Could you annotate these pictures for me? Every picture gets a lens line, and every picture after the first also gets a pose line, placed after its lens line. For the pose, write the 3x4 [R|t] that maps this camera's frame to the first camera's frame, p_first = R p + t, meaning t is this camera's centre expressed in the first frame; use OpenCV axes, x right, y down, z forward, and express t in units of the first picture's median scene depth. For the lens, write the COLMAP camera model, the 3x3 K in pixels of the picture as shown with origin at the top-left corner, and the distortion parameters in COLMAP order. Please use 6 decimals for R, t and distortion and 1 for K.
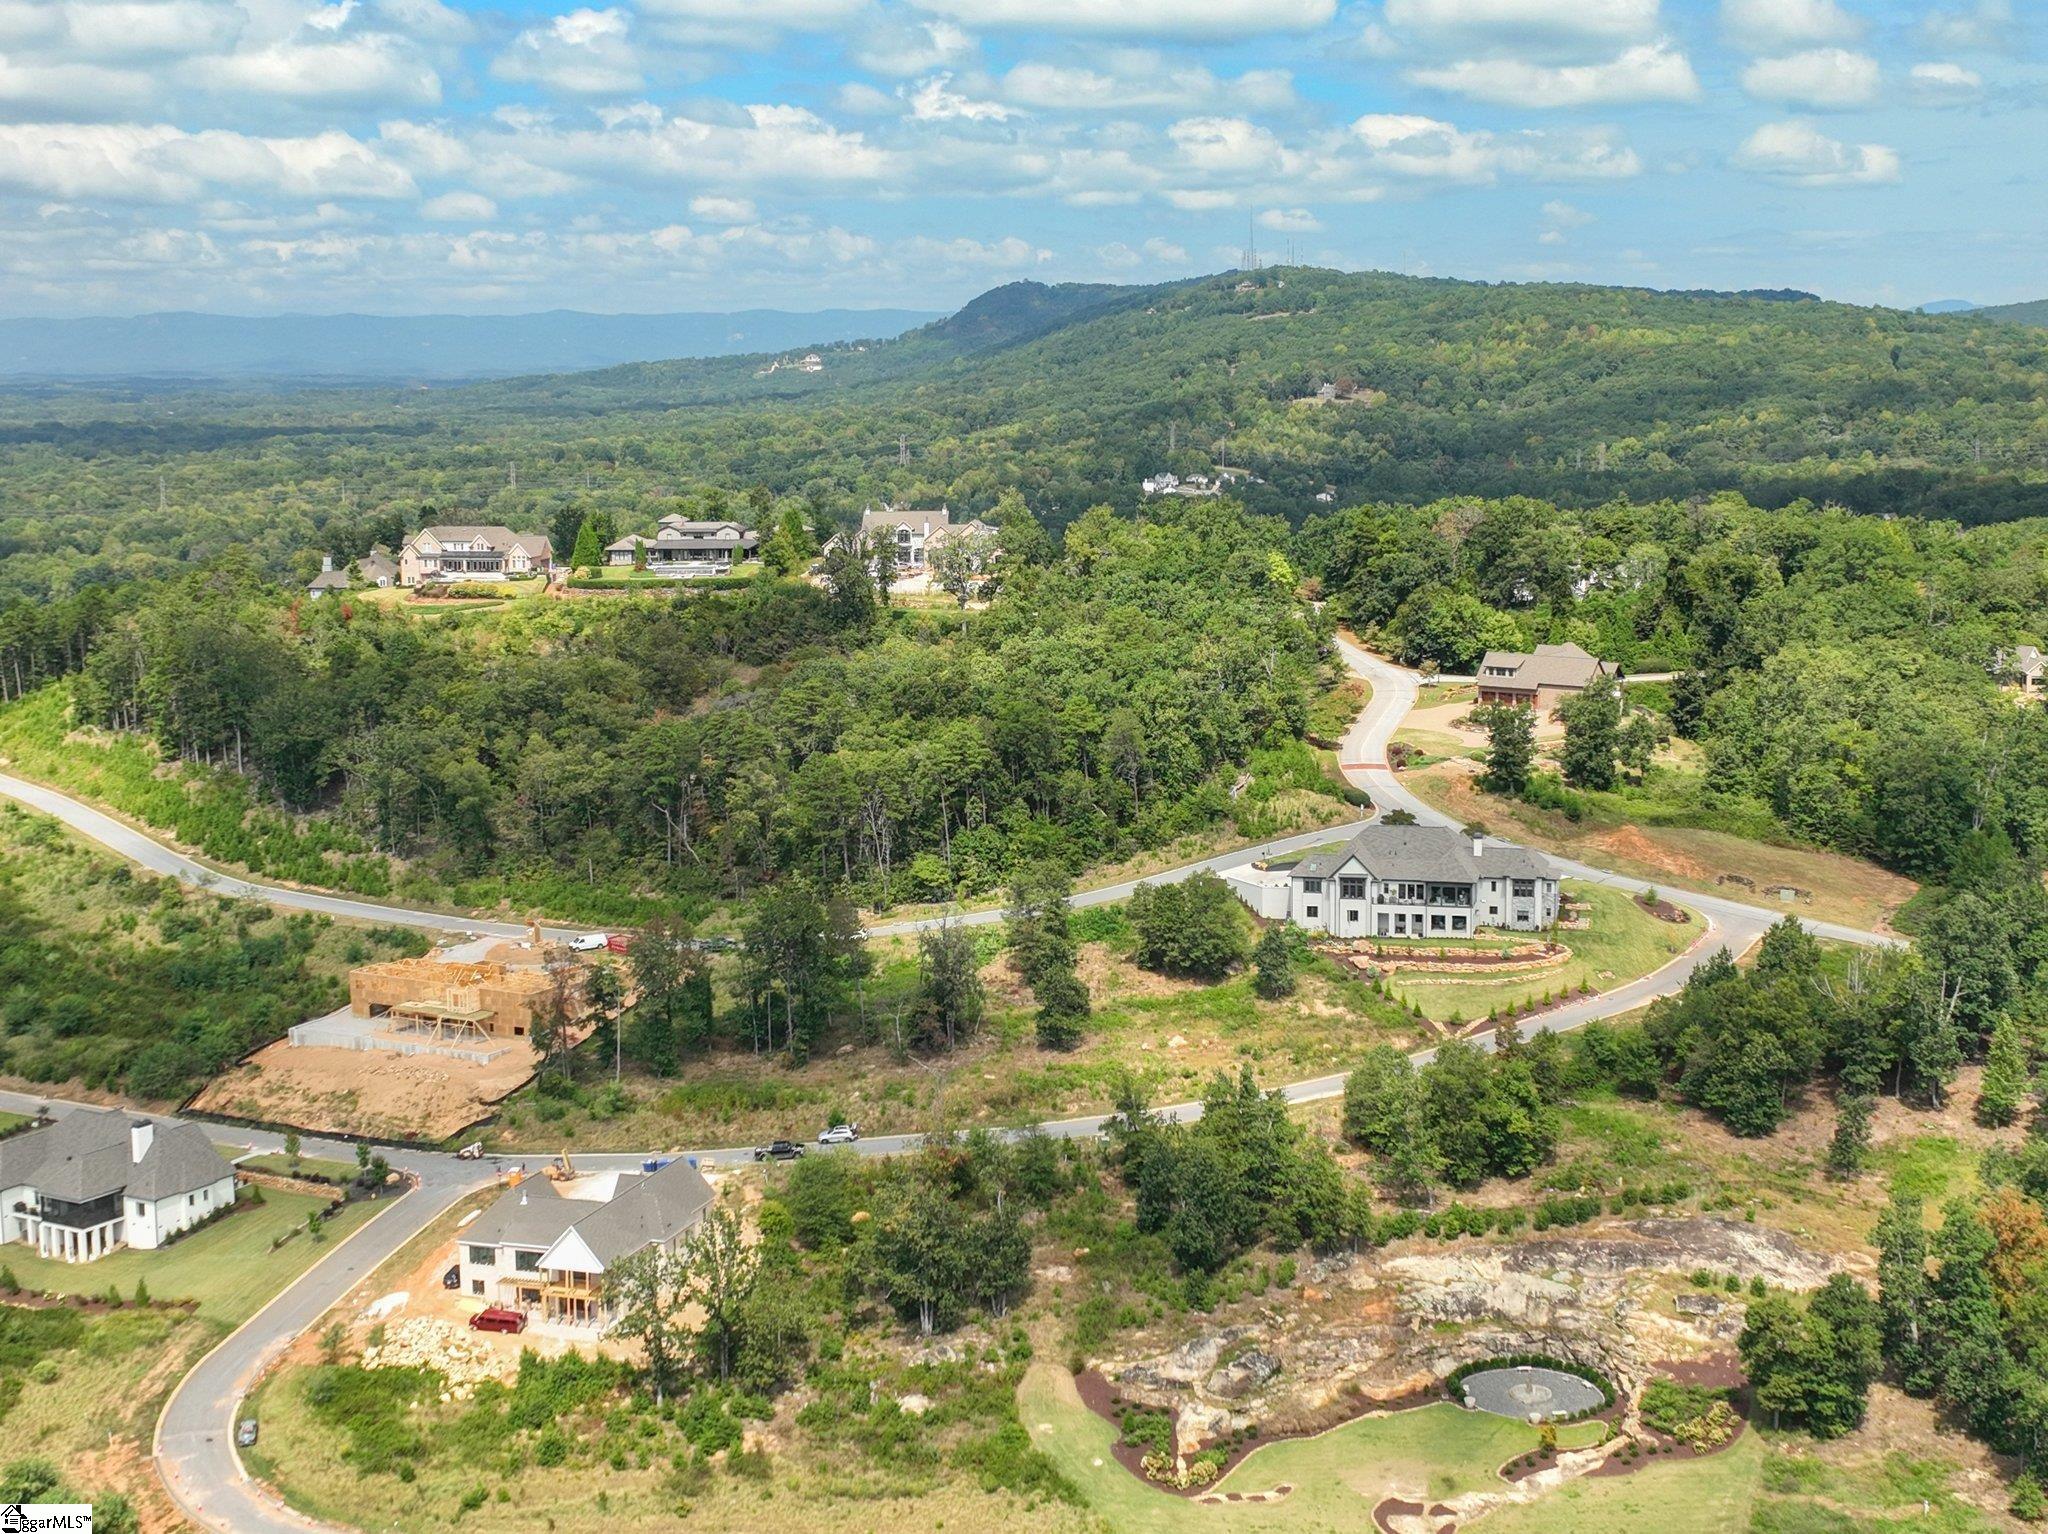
lens RADIAL K [[2875.5, 0, 1060.8], [0, 2875.5, 759.5], [0, 0, 1]] dist [0.009070, 0.009952]
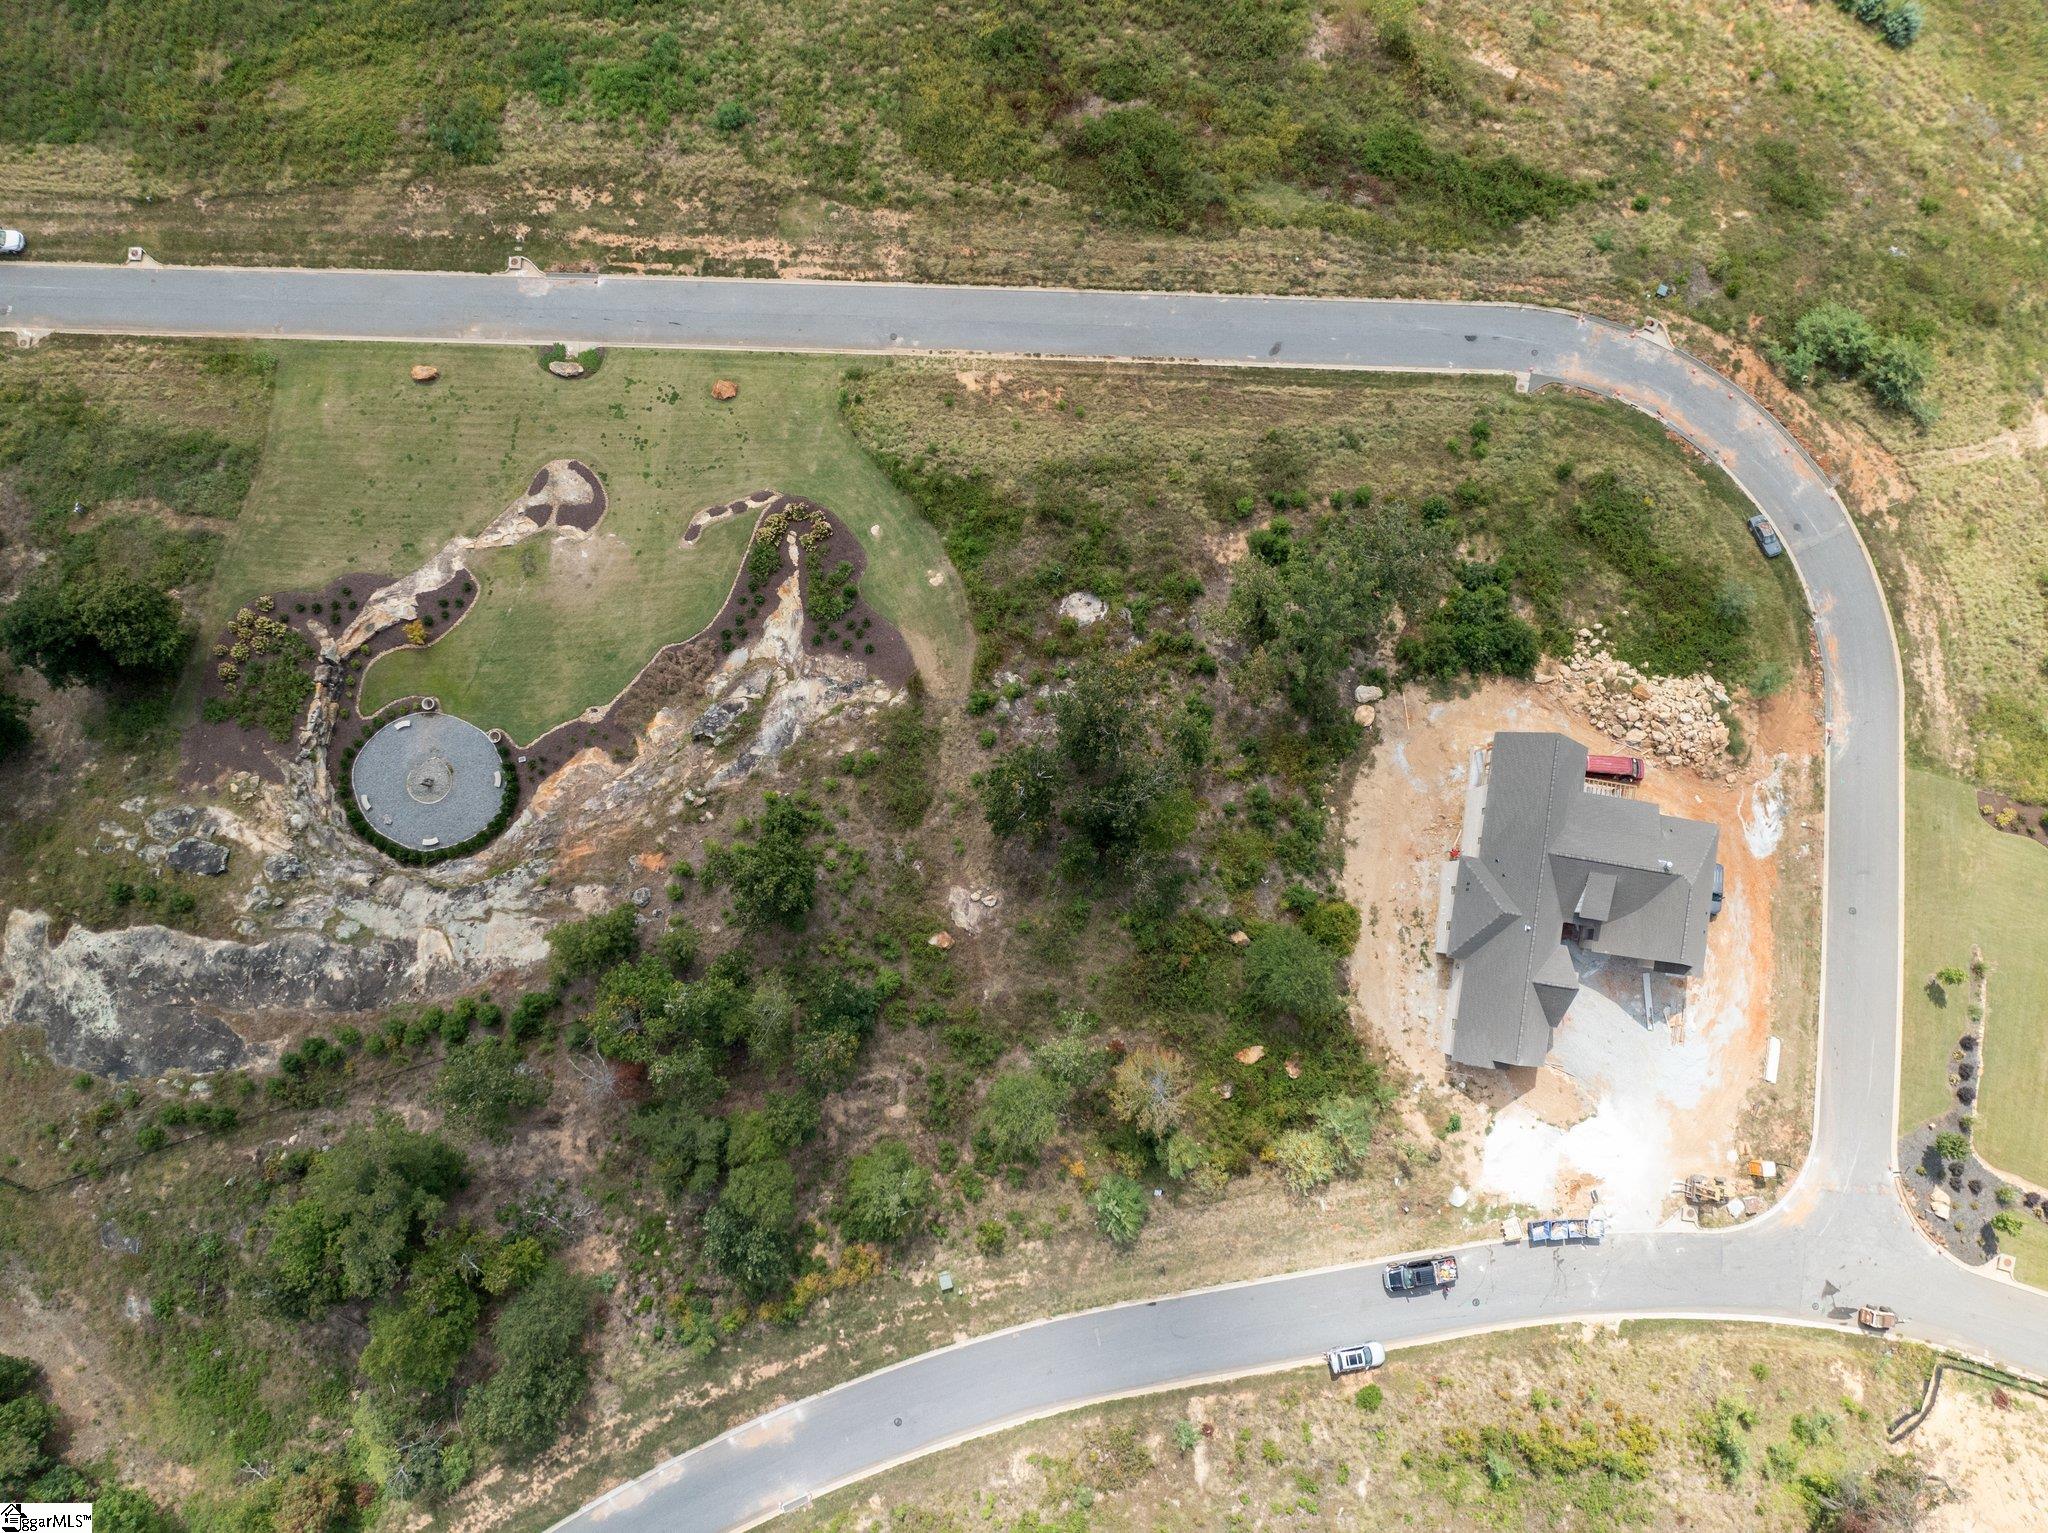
lens RADIAL K [[1441.6, 0, 1024.0], [0, 1441.6, 766.5], [0, 0, 1]] dist [-0.041435, 0.007701]
pose [[-0.989901, 0.140905, -0.015536, -0.013810], [-0.020859, -0.036376, 0.999120, -0.190937], [0.140216, 0.989355, 0.038947, 0.805832]]
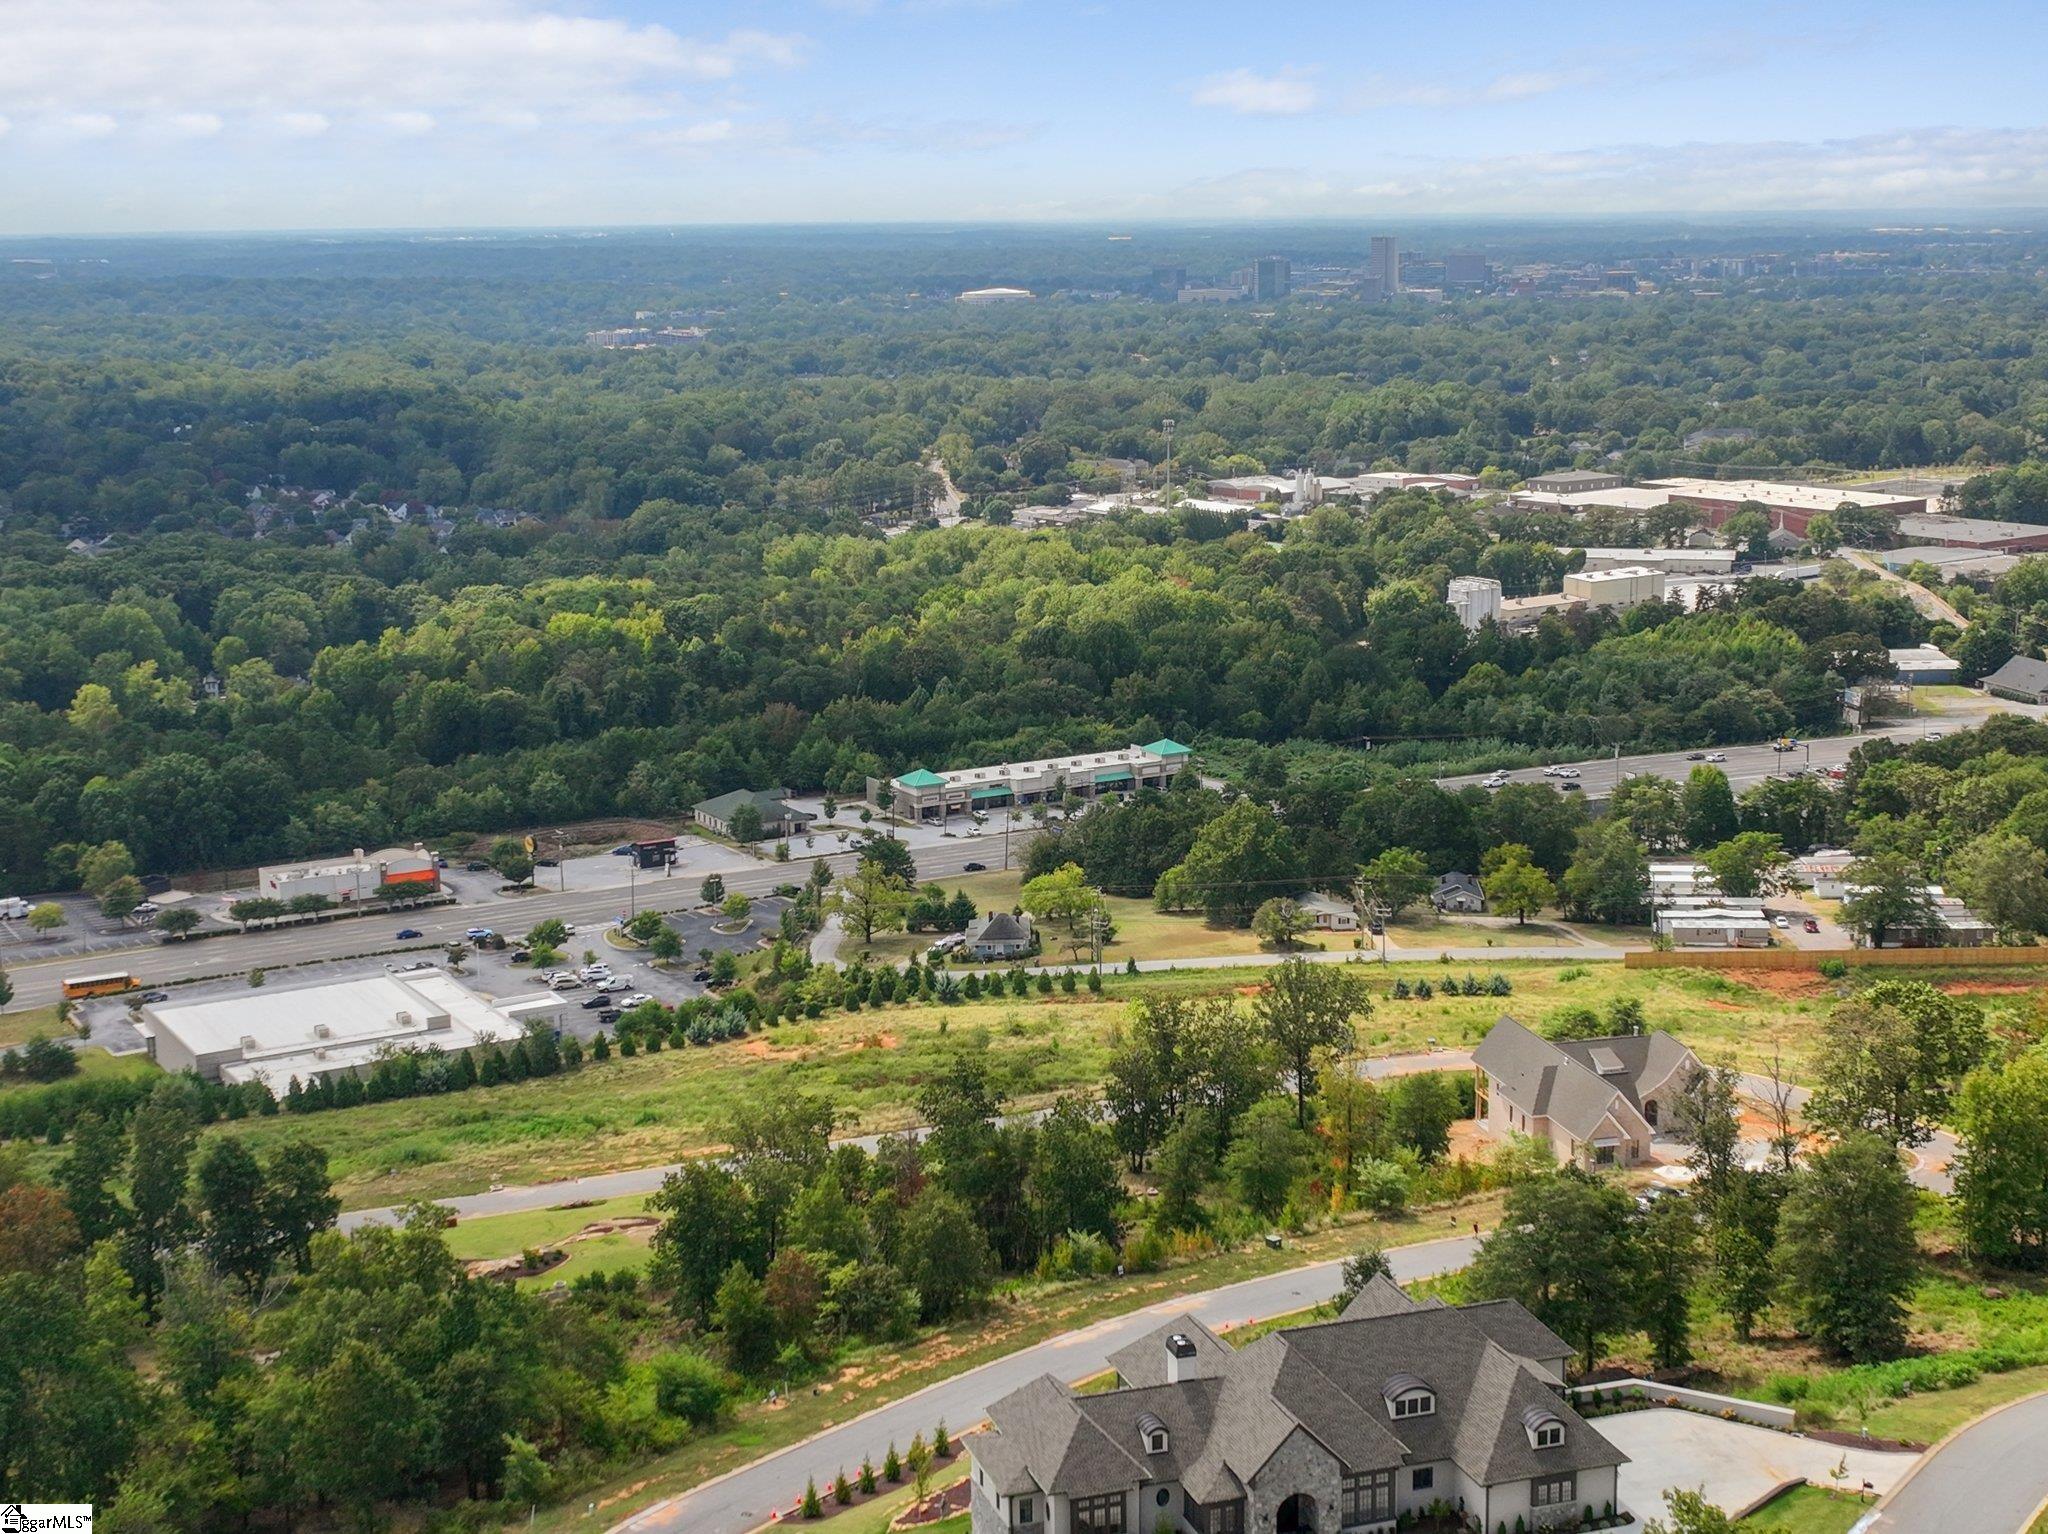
lens RADIAL K [[2875.5, 0, 1060.8], [0, 2875.5, 759.5], [0, 0, 1]] dist [0.009070, 0.009952]
pose [[-0.849246, 0.120037, -0.514171, 0.382726], [-0.055450, 0.948153, 0.312939, -0.186075], [0.525077, 0.294273, -0.798559, 1.398657]]
